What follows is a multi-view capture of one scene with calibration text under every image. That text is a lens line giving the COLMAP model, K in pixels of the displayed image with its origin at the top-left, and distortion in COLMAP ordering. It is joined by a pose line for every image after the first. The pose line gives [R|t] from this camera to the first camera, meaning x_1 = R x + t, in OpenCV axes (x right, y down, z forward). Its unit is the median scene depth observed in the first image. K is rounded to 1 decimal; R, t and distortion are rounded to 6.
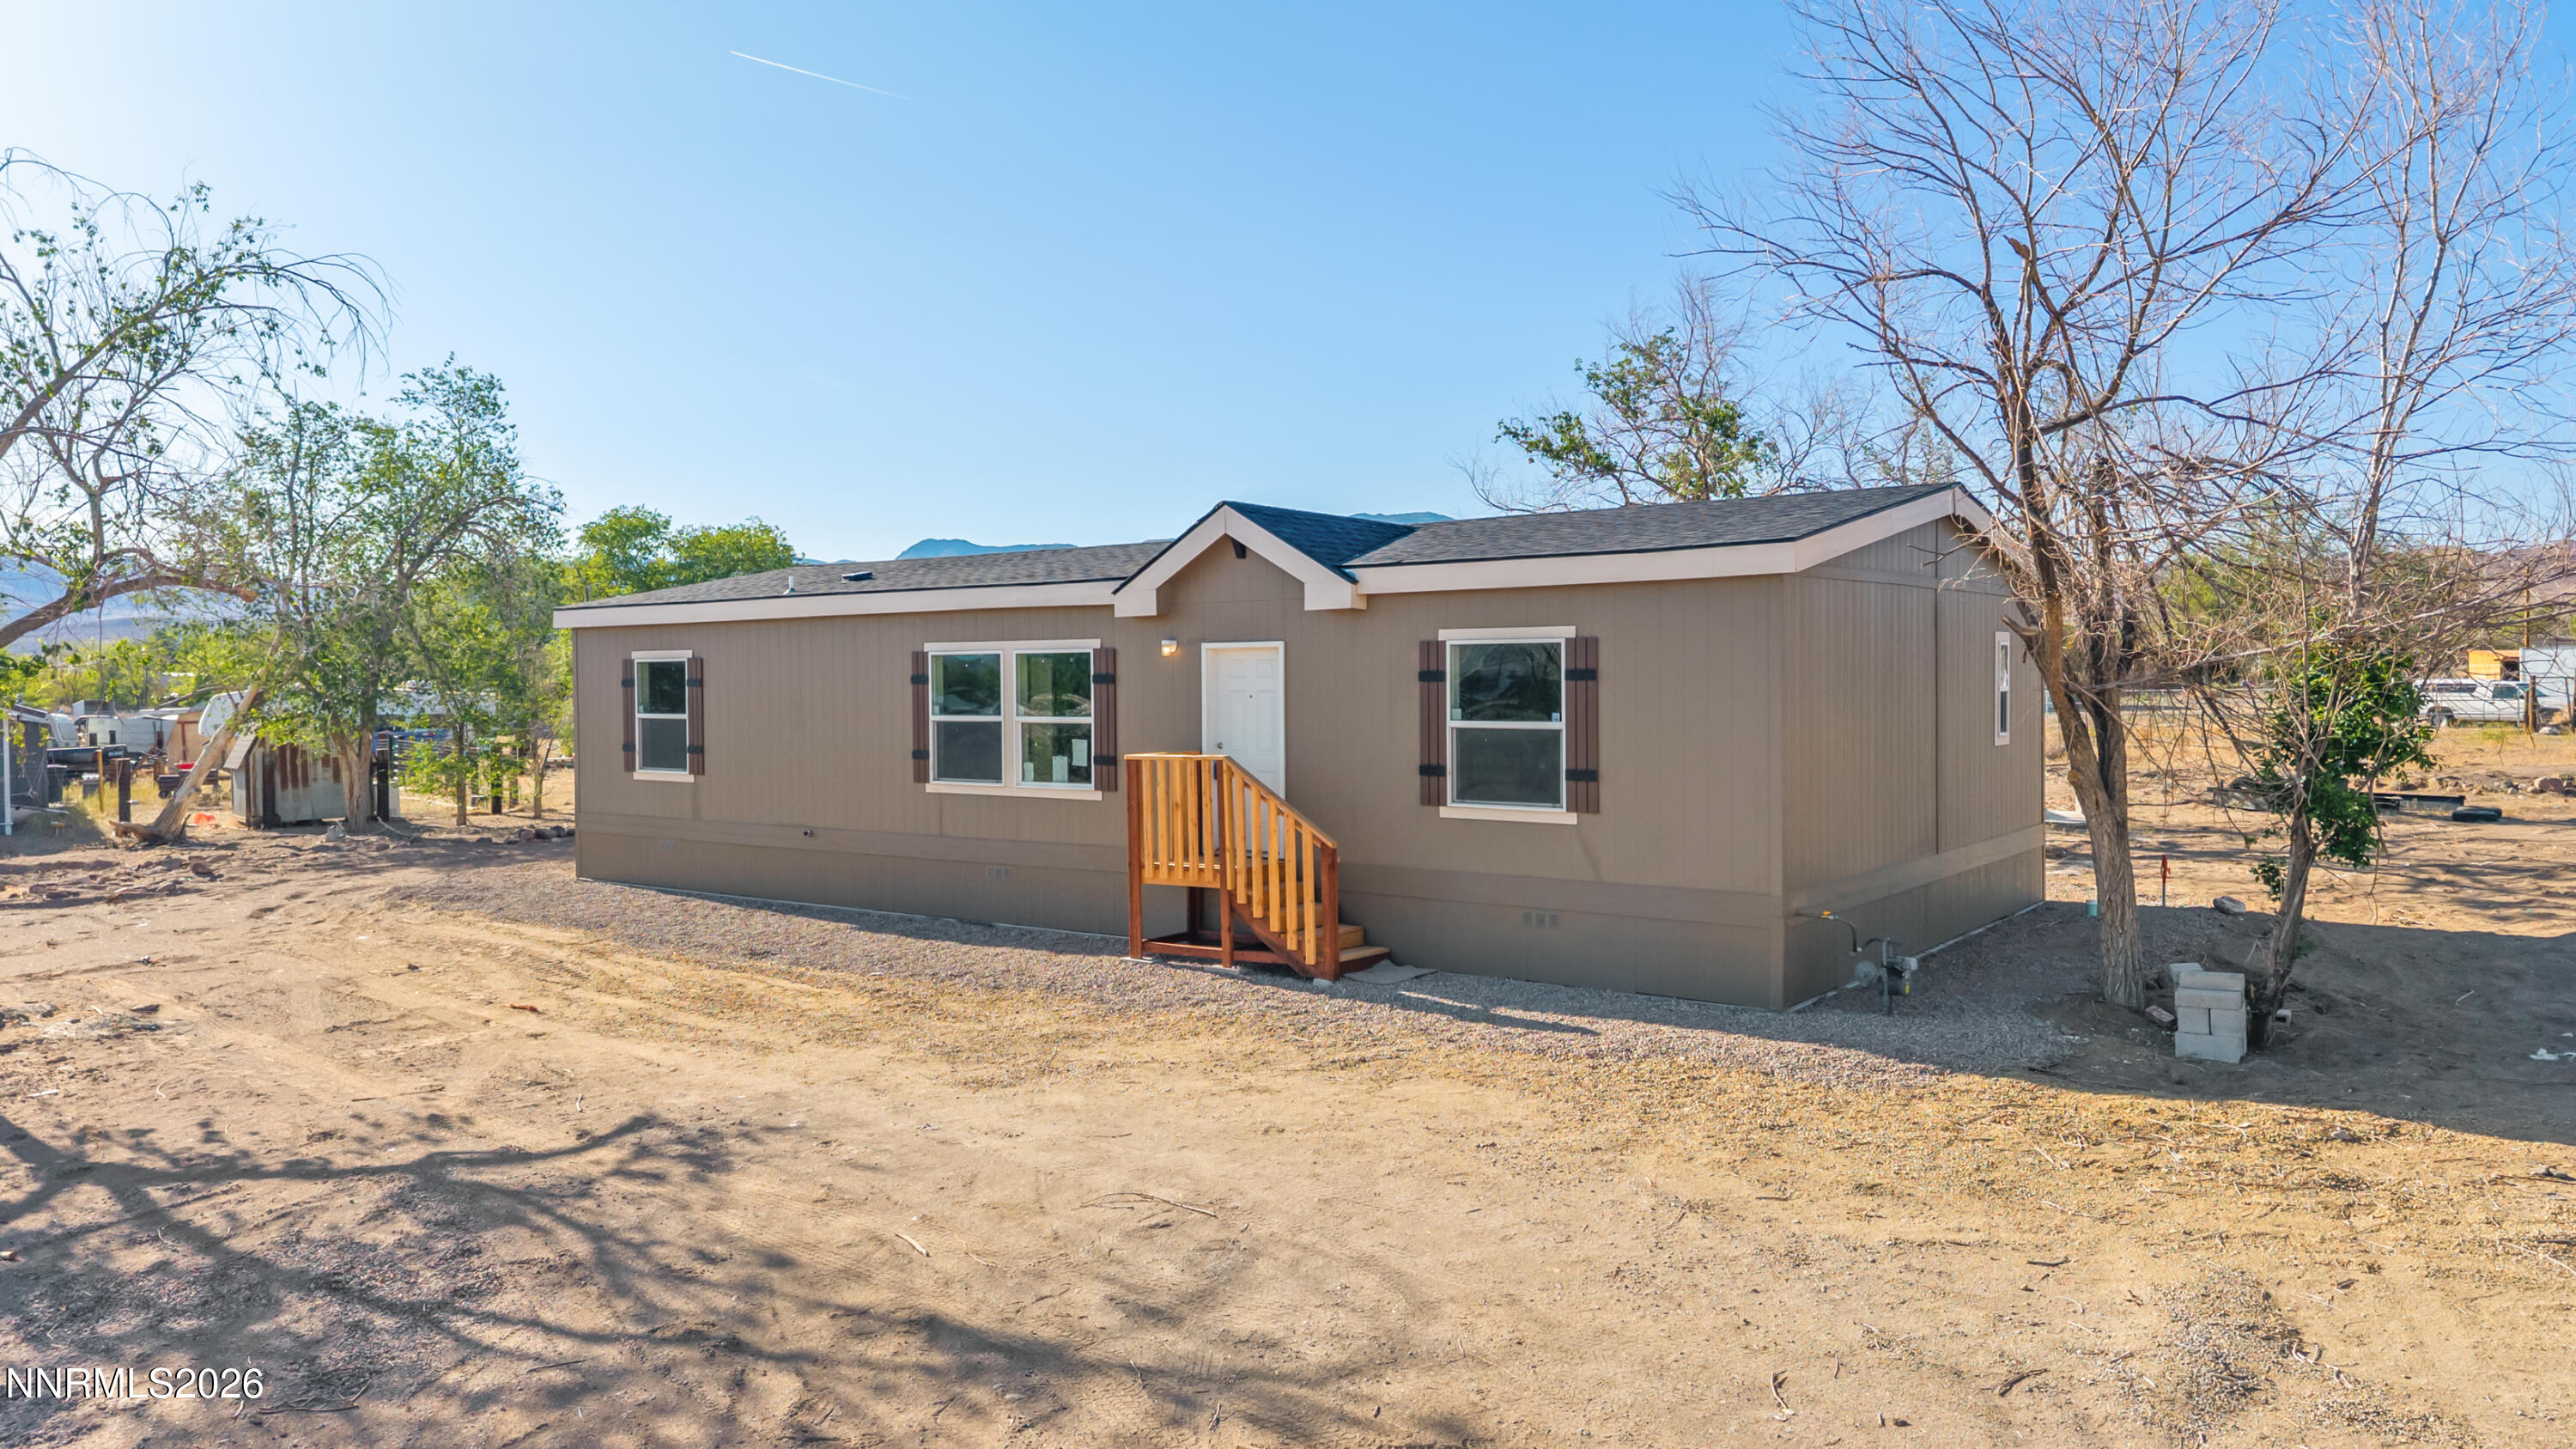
lens RADIAL K [[1756.1, 0, 1297.6], [0, 1756.1, 711.4], [0, 0, 1]] dist [0.039381, -0.006129]
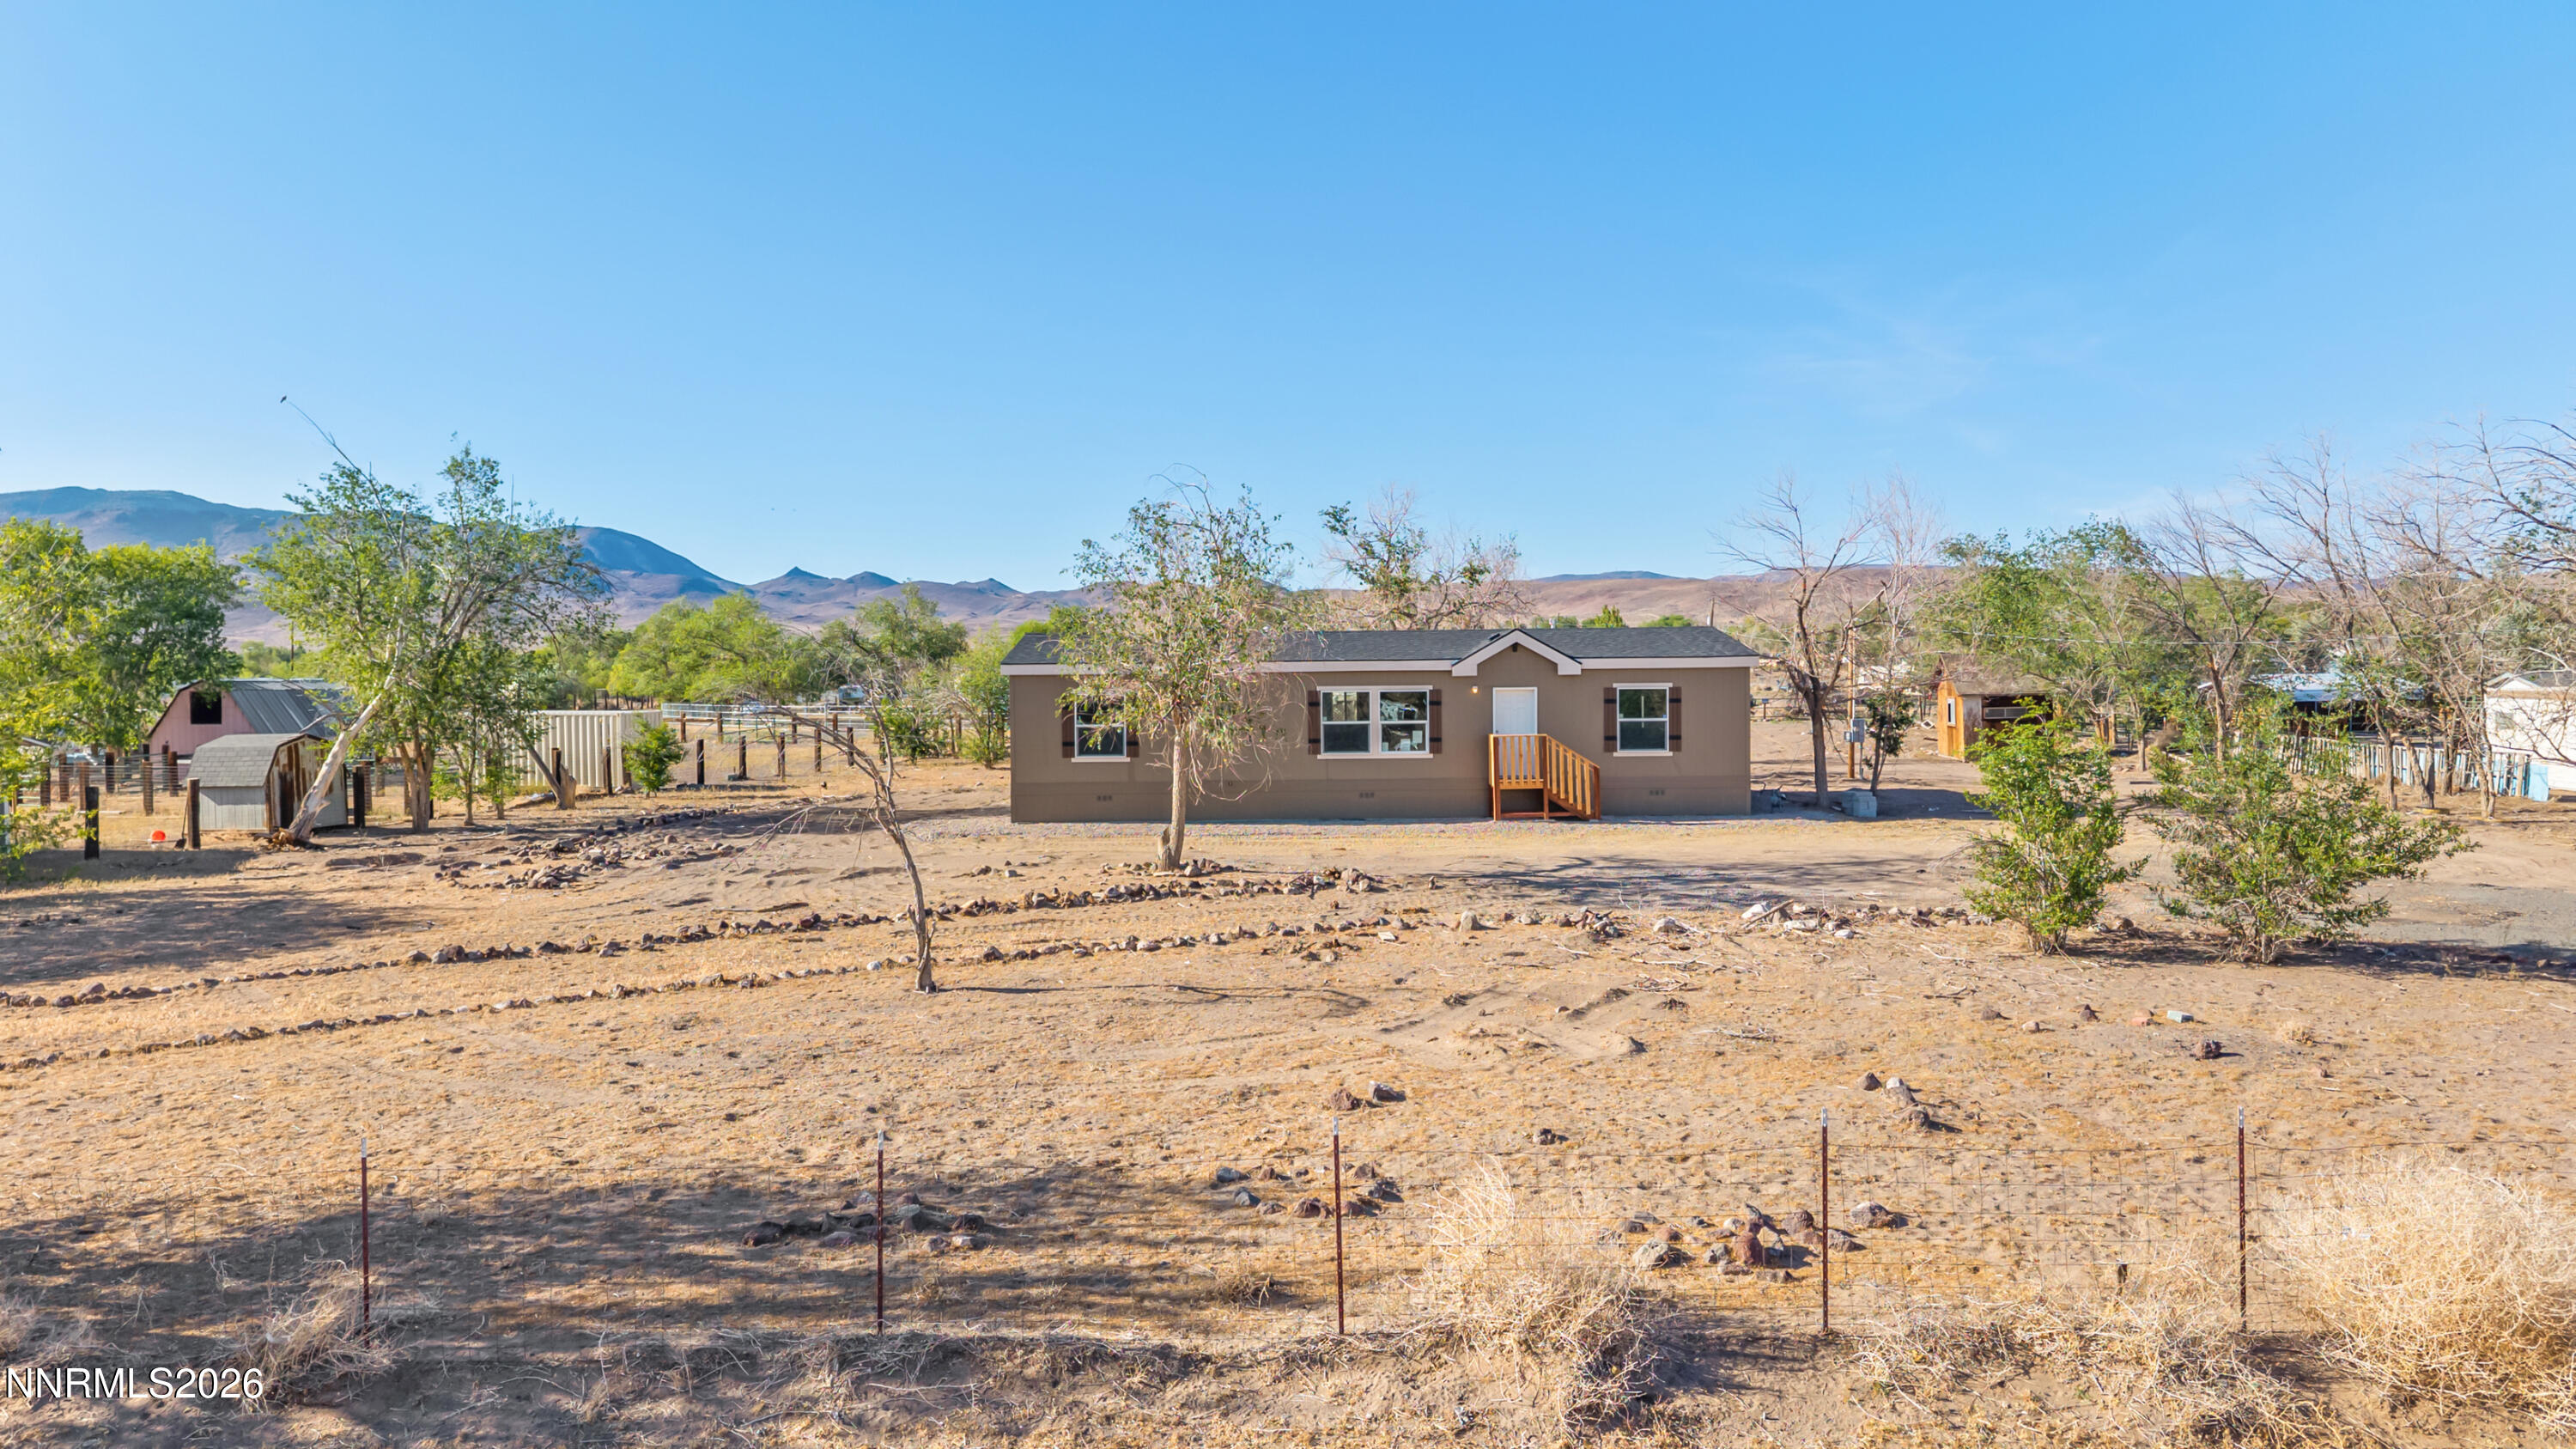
lens RADIAL K [[1756.1, 0, 1281.0], [0, 1756.1, 726.4], [0, 0, 1]] dist [0.039381, -0.006129]
pose [[0.796208, -0.017733, 0.604763, -1.790295], [0.015447, 0.999840, 0.008979, -0.013381], [-0.604825, 0.002192, 0.796355, -0.726444]]
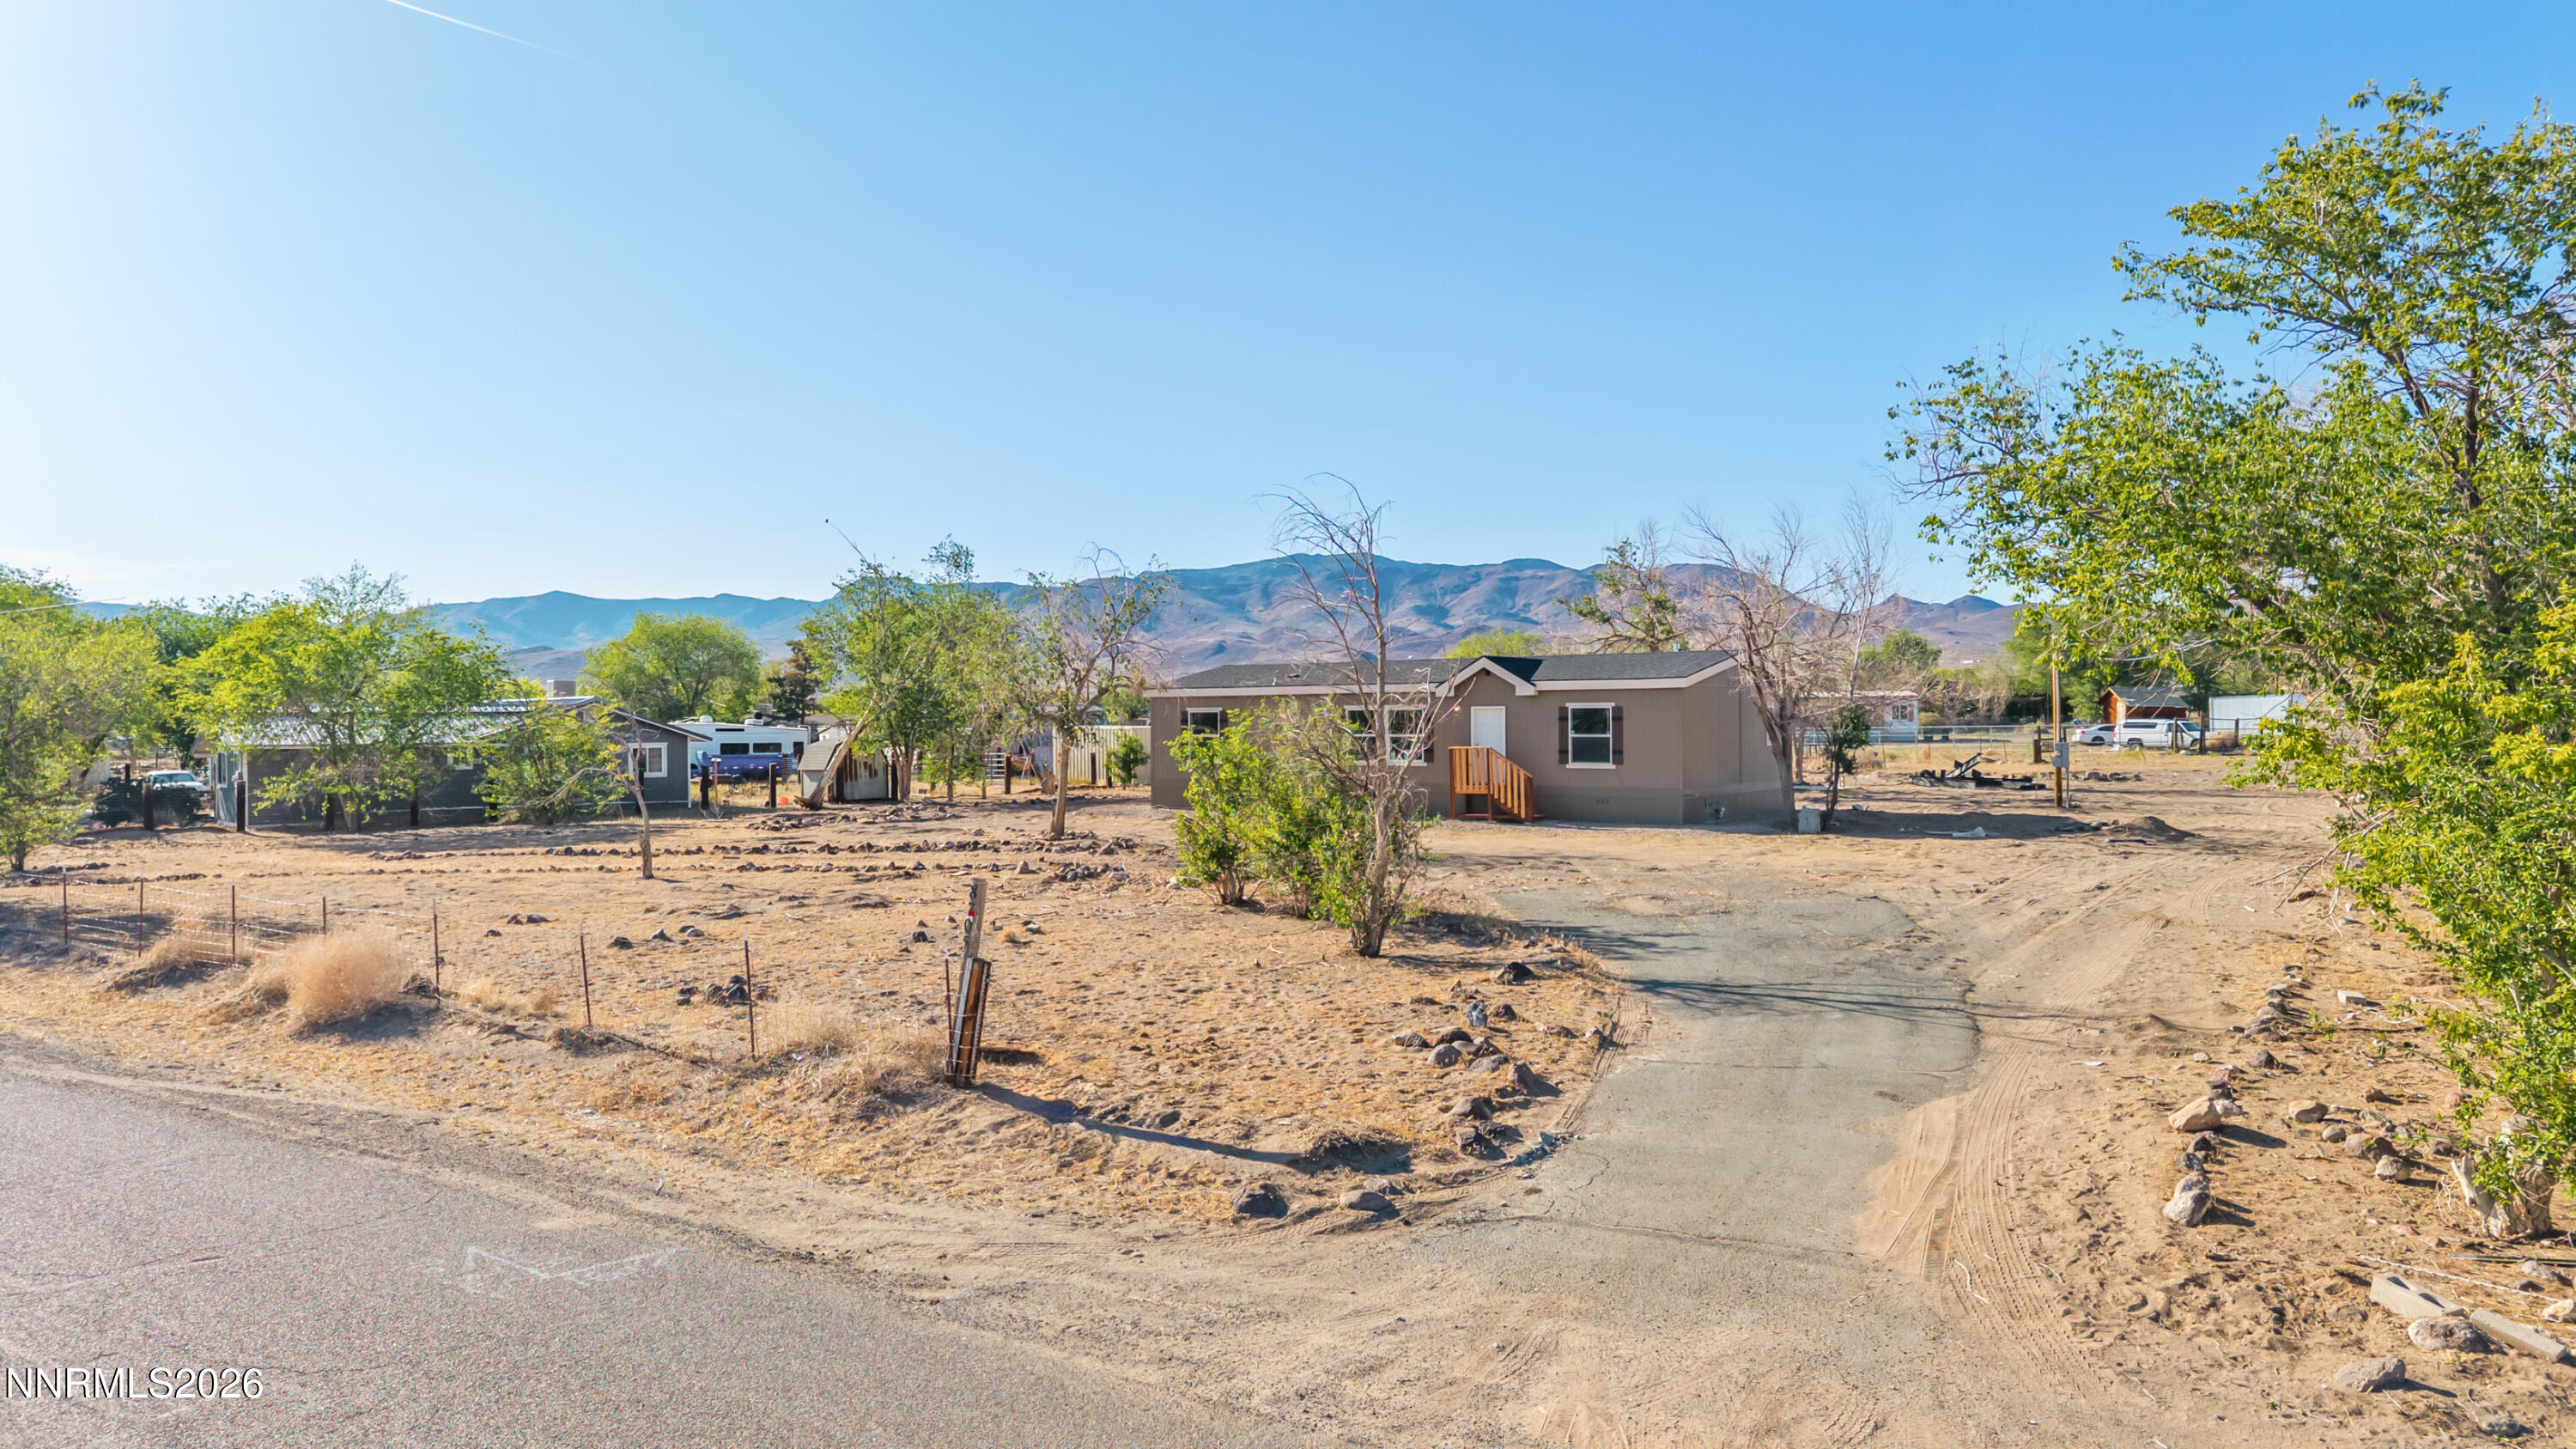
lens RADIAL K [[1756.1, 0, 1271.0], [0, 1756.1, 726.2], [0, 0, 1]] dist [0.039381, -0.006129]
pose [[0.999377, 0.001775, 0.035244, -0.485321], [-0.001369, 0.999932, -0.011553, 0.025008], [-0.035262, 0.011498, 0.999312, -1.797361]]
